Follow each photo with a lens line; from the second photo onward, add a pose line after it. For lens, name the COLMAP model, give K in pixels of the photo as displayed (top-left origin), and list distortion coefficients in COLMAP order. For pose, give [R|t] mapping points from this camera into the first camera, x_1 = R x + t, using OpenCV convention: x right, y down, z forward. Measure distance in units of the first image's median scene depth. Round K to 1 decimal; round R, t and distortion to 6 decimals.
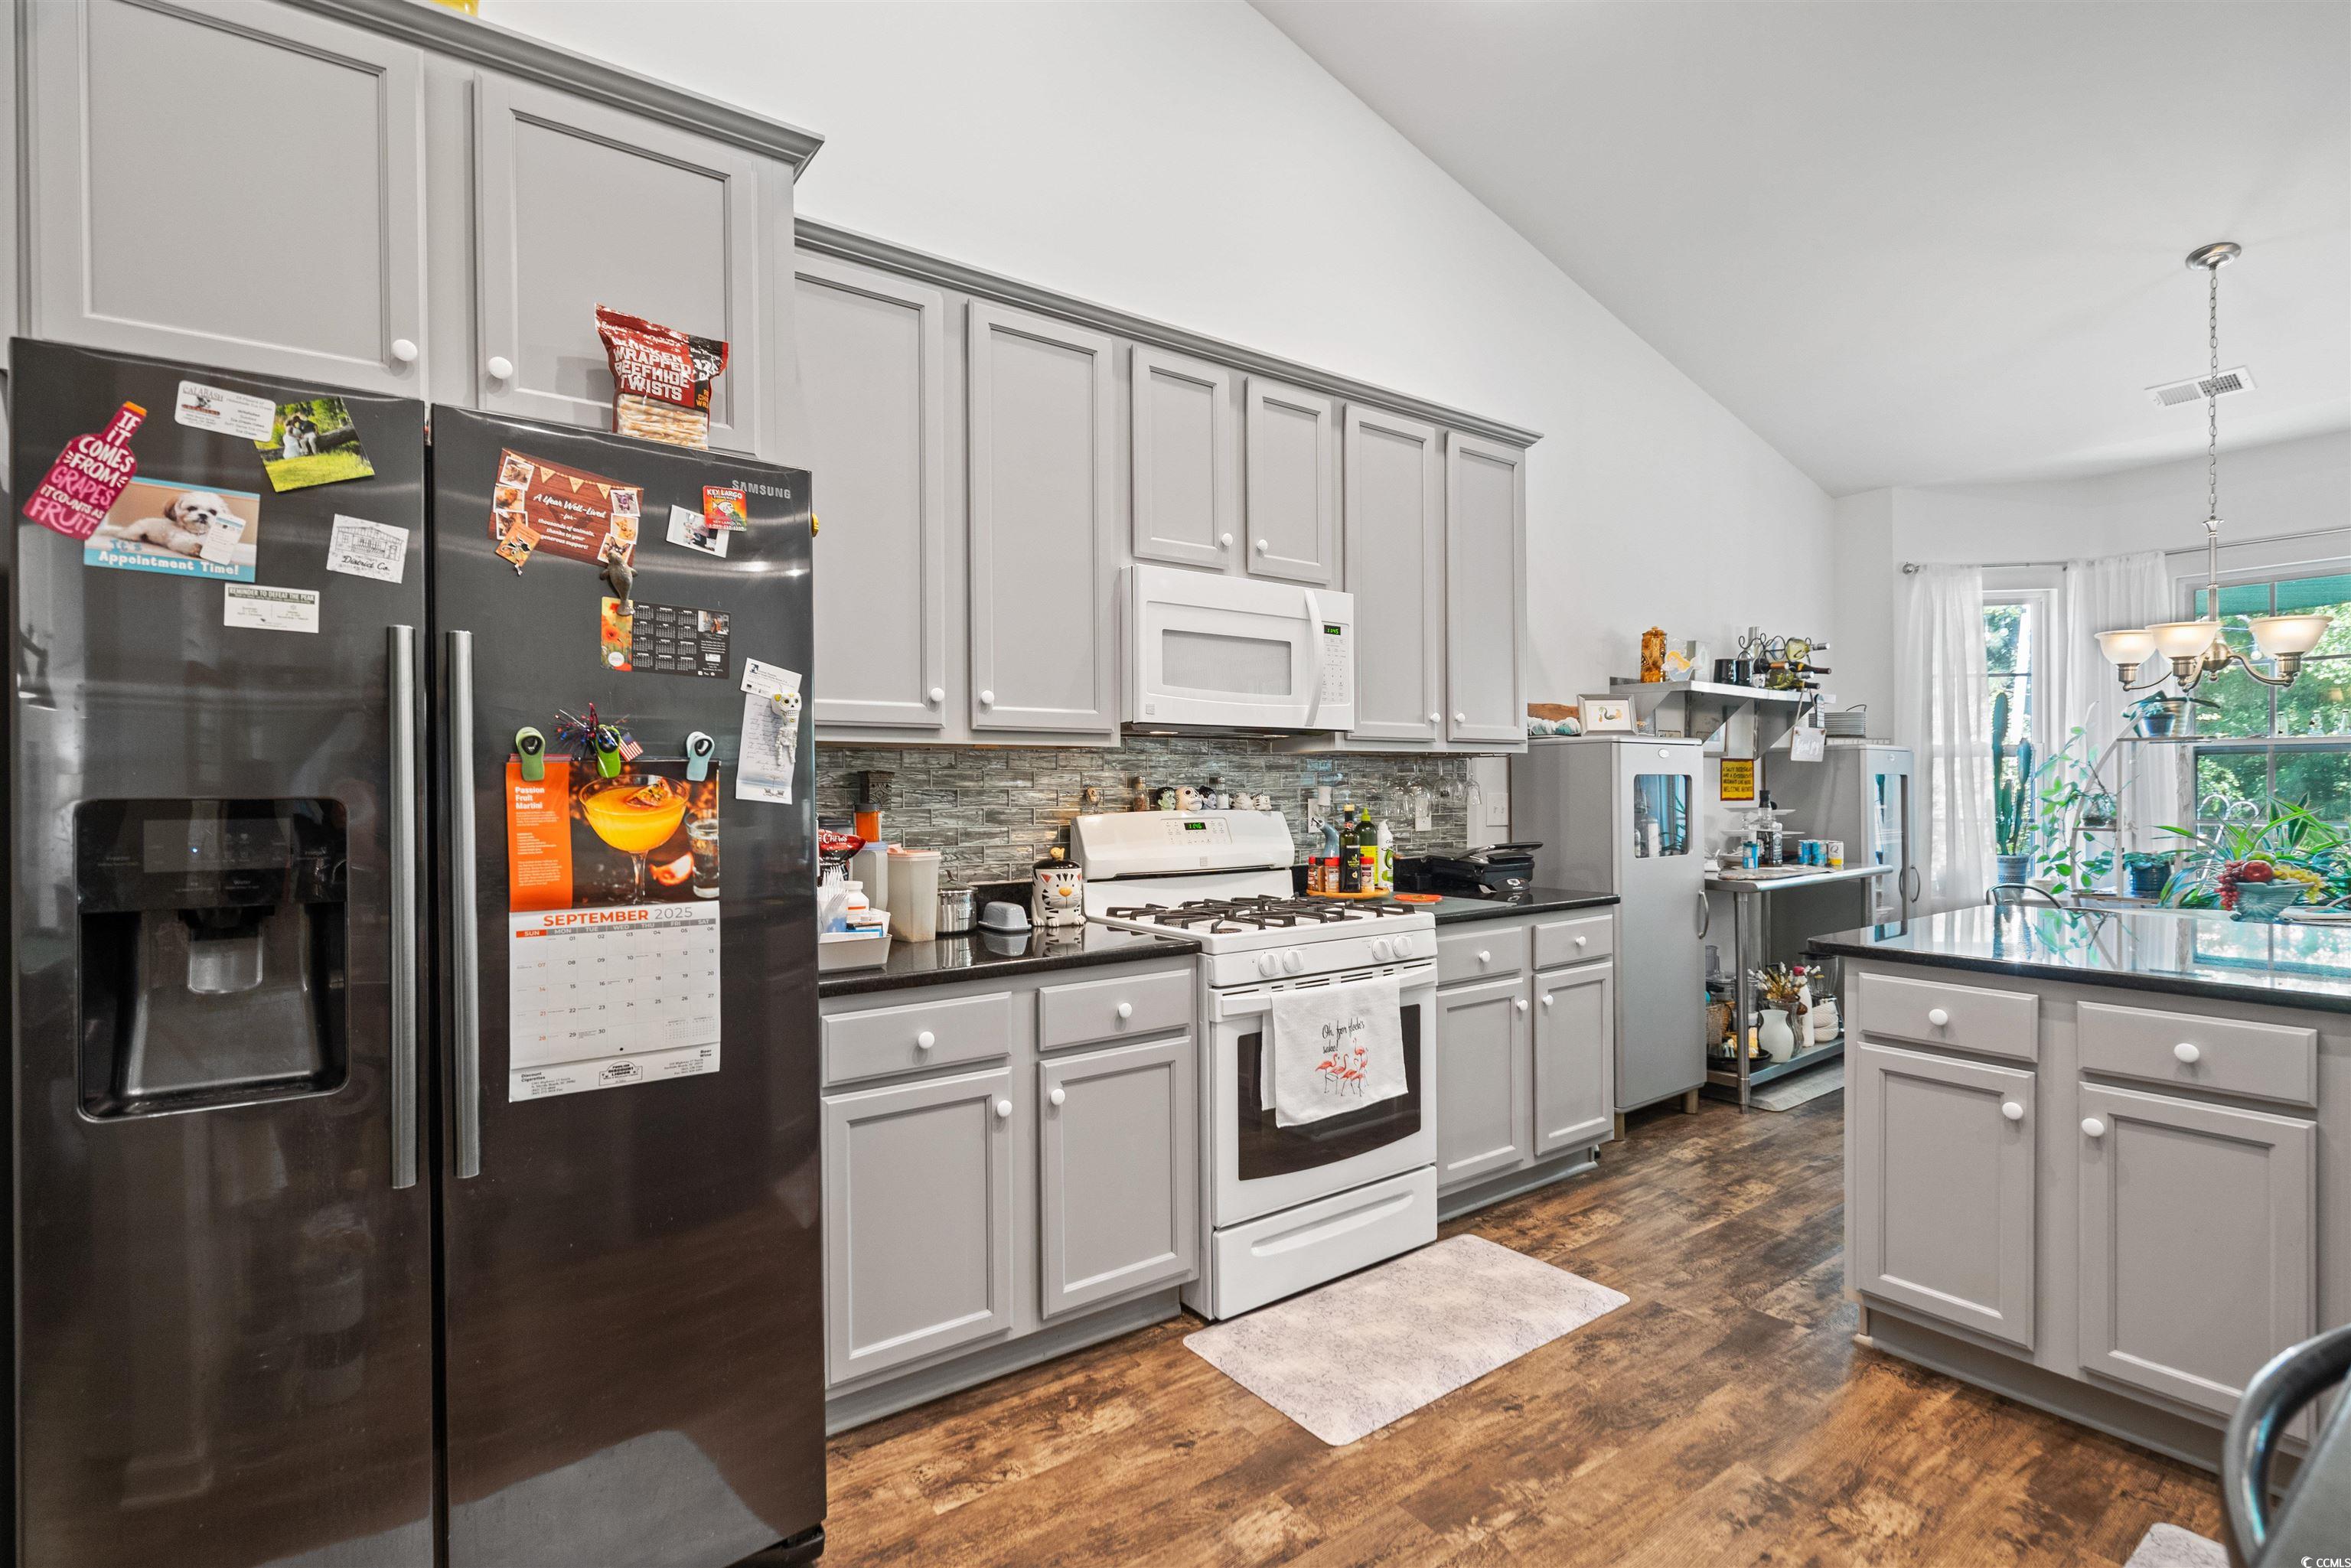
lens RADIAL K [[1107.4, 0, 1175.5], [0, 1107.4, 784.0], [0, 0, 1]] dist [-0.005405, 0.000343]
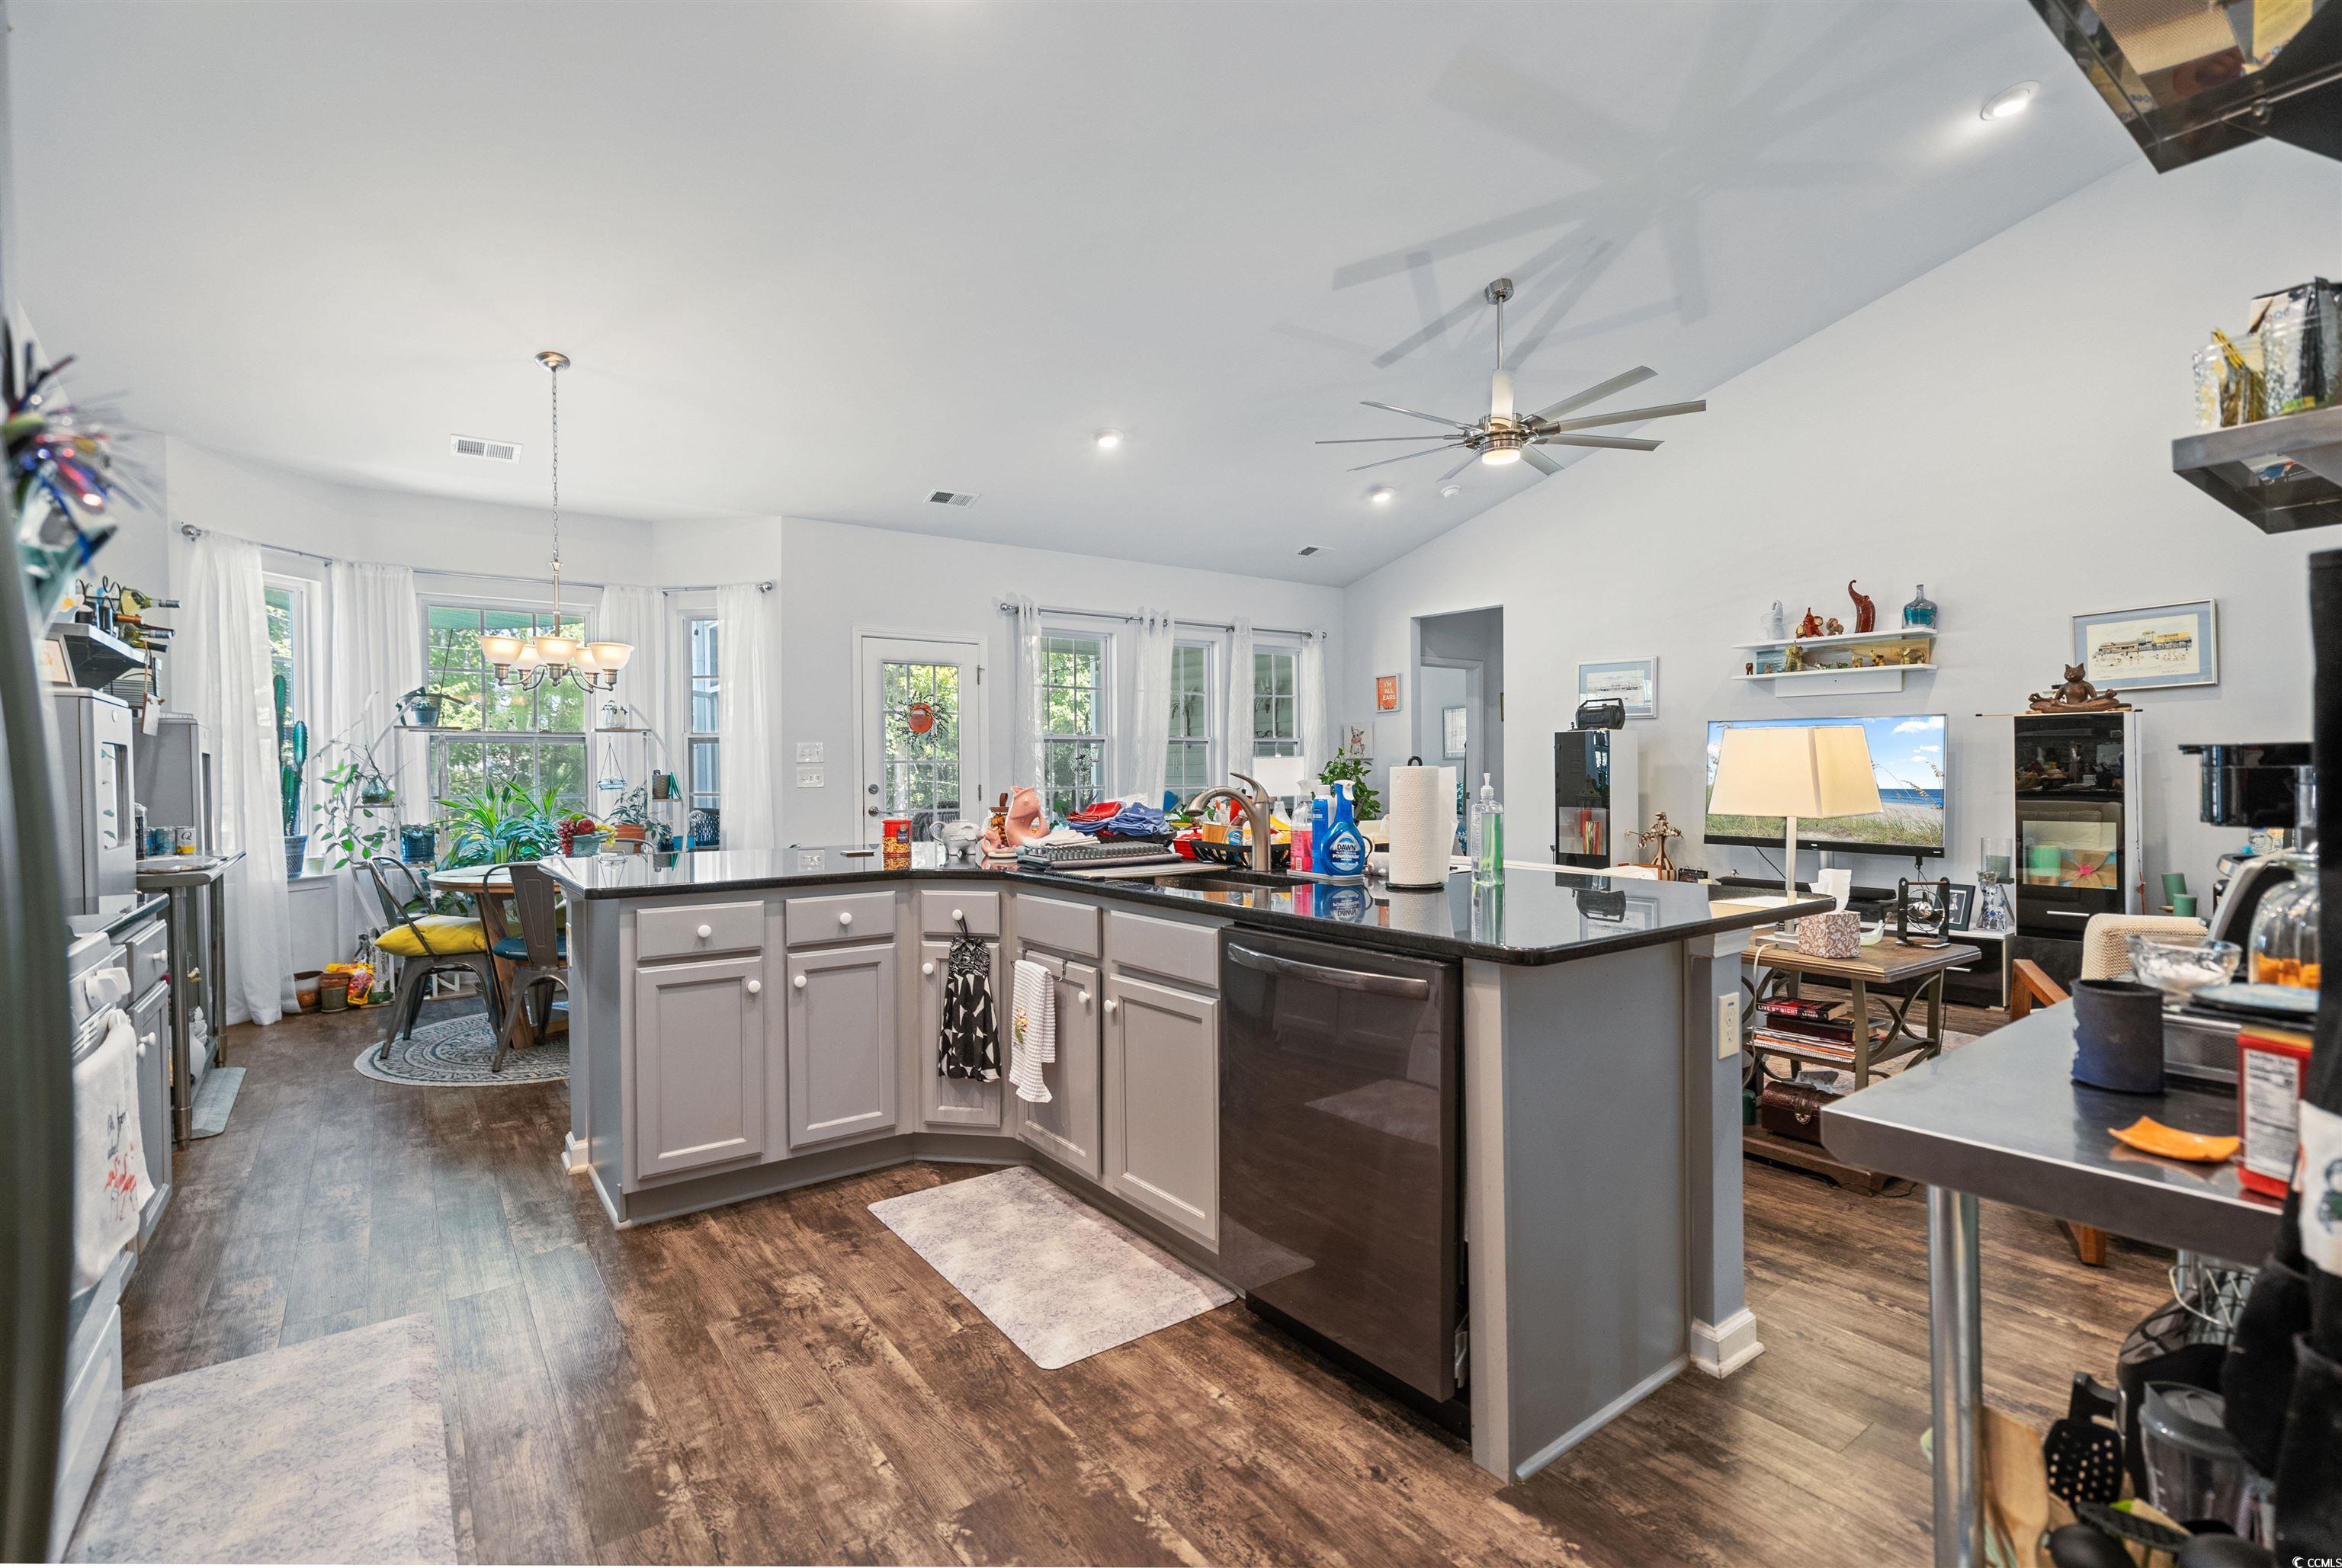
lens RADIAL K [[1066.8, 0, 1168.4], [0, 1066.8, 780.6], [0, 0, 1]] dist [0.001276, 0.000267]
pose [[-0.007108, -0.006877, 0.999951, -0.555375], [0.007286, 0.999949, 0.006929, 0.029680], [-0.999948, 0.007335, -0.007057, 0.461819]]
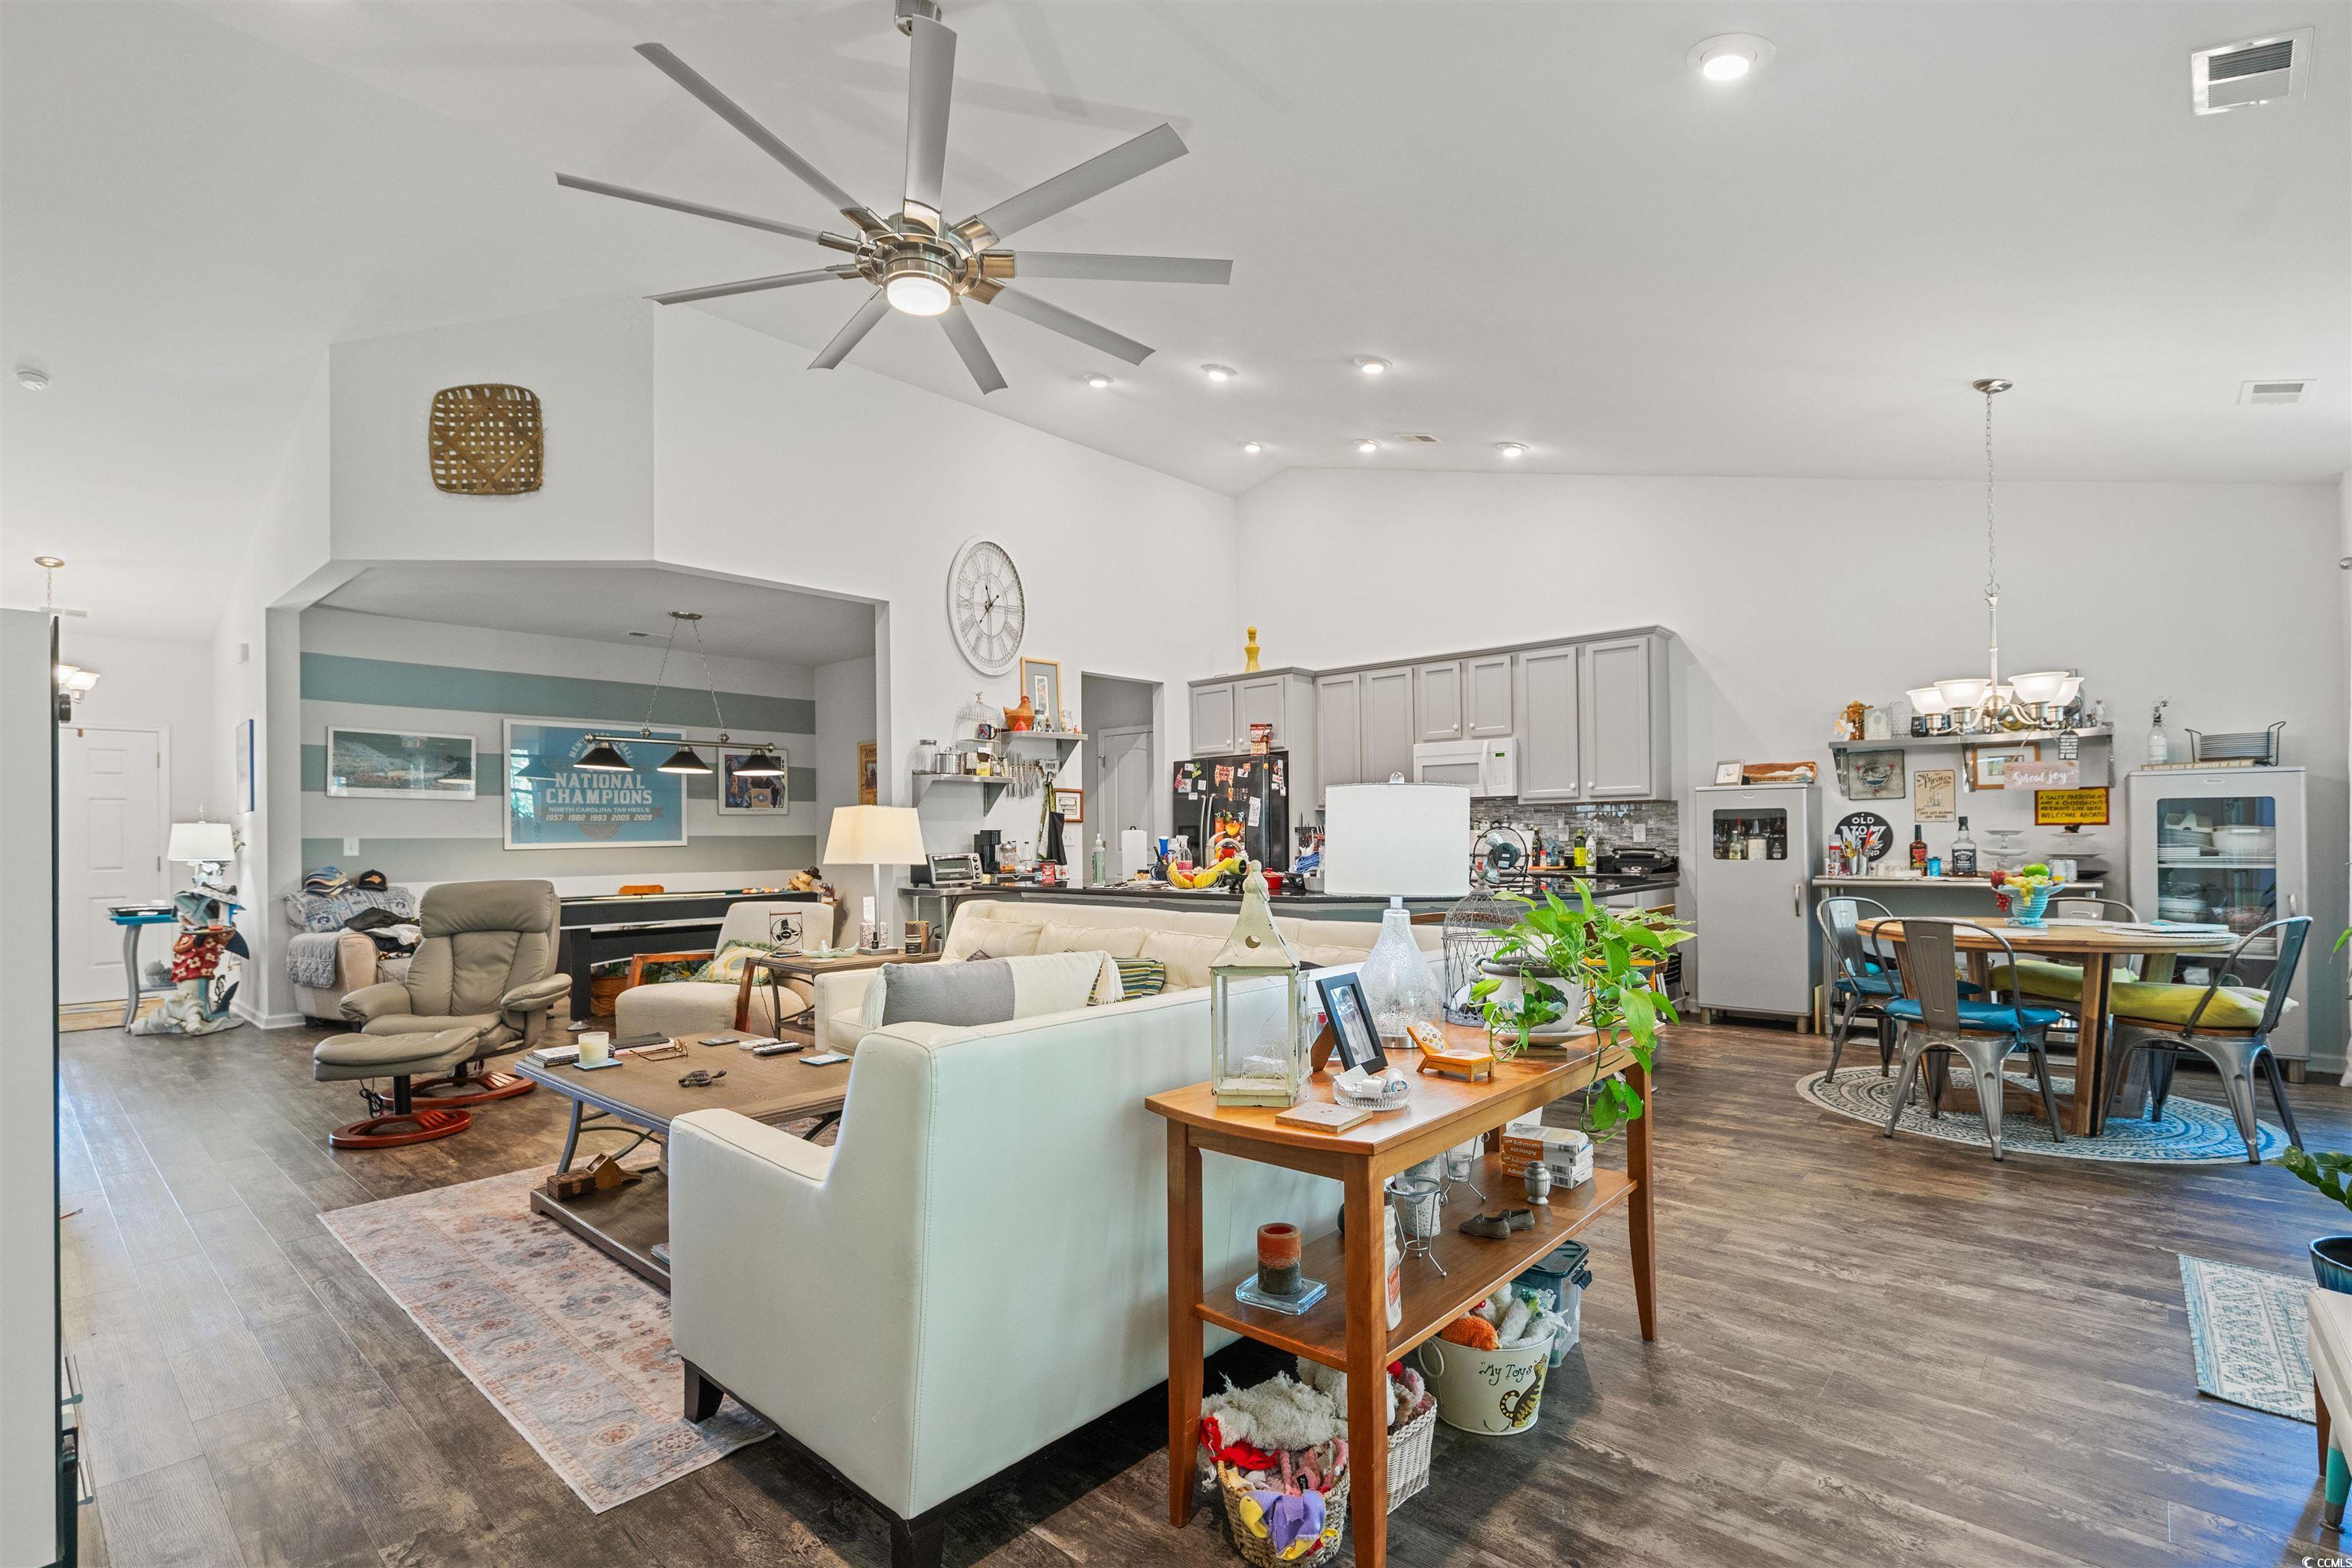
lens RADIAL K [[1082.9, 0, 1183.5], [0, 1082.9, 831.5], [0, 0, 1]] dist [-0.000730, -0.000022]
pose [[0.213362, -0.002599, -0.976970, 3.151099], [0.008840, 0.999961, -0.000730, 0.031264], [0.976933, -0.008481, 0.213376, -0.241136]]
